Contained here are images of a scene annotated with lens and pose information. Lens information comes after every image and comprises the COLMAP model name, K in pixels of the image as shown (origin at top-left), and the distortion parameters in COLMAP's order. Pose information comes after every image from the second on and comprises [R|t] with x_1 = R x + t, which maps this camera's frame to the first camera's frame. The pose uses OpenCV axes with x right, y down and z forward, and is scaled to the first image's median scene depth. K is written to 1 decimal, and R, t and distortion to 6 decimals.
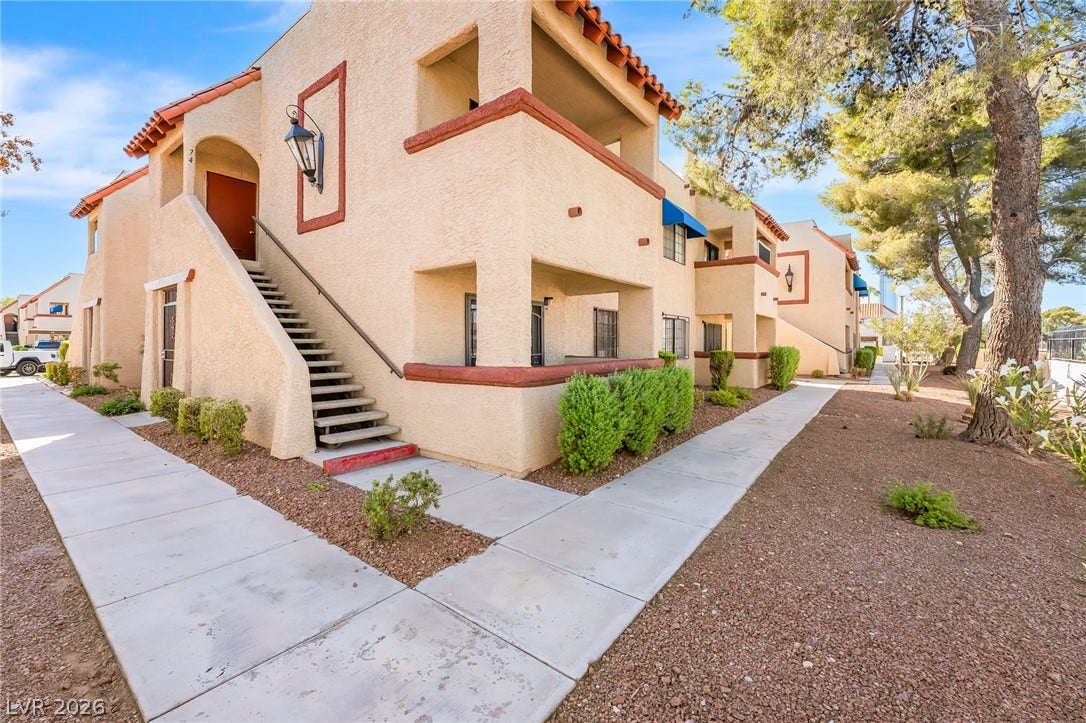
lens RADIAL K [[441.4, 0, 539.7], [0, 441.4, 347.9], [0, 0, 1]] dist [0.000563, -0.000274]
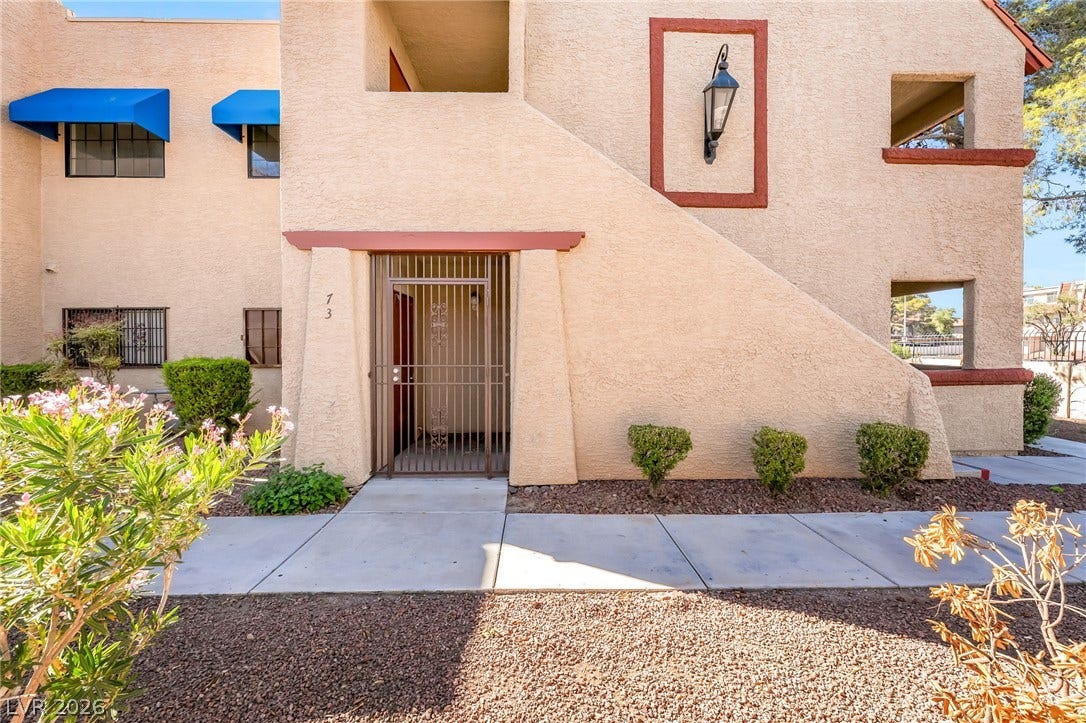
lens RADIAL K [[441.4, 0, 539.7], [0, 441.4, 347.9], [0, 0, 1]] dist [0.000563, -0.000274]
pose [[0.774886, -0.010295, 0.632017, -1.004284], [0.010900, 0.999936, 0.002925, -0.017847], [-0.632007, 0.004623, 0.774949, 0.466525]]
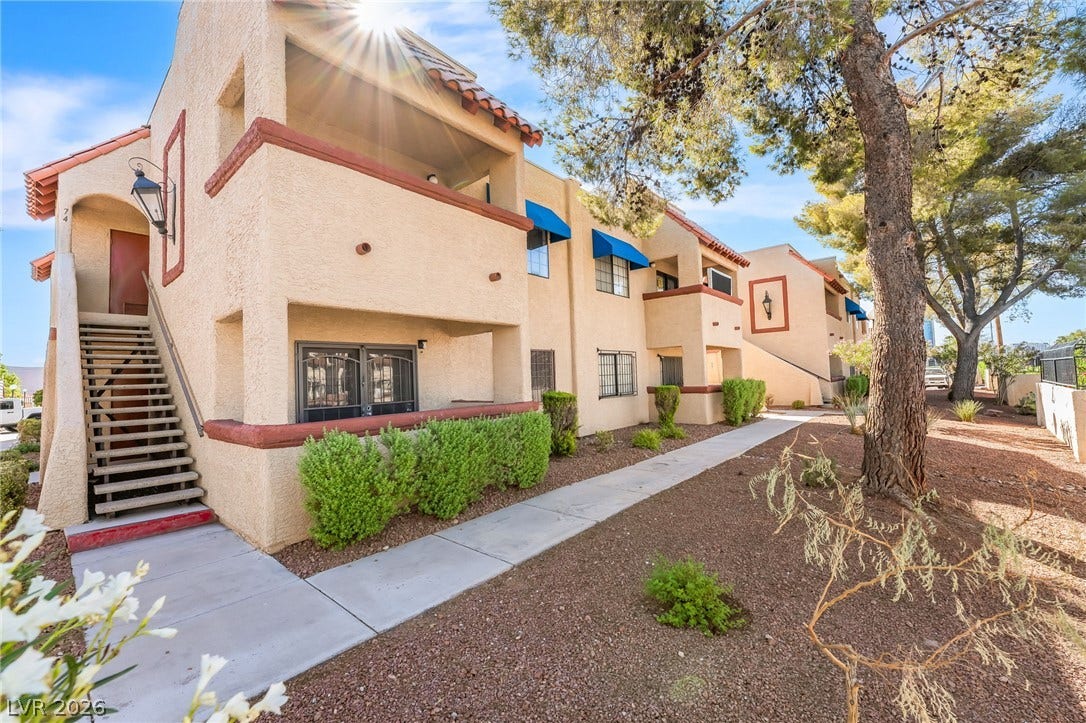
lens RADIAL K [[433.1, 0, 539.5], [0, 433.1, 365.0], [0, 0, 1]] dist [-0.000301, 0.000250]
pose [[0.997492, -0.039005, -0.059057, 0.296274], [0.036379, 0.998329, -0.044897, -0.009766], [0.060709, 0.042636, 0.997244, 0.088044]]
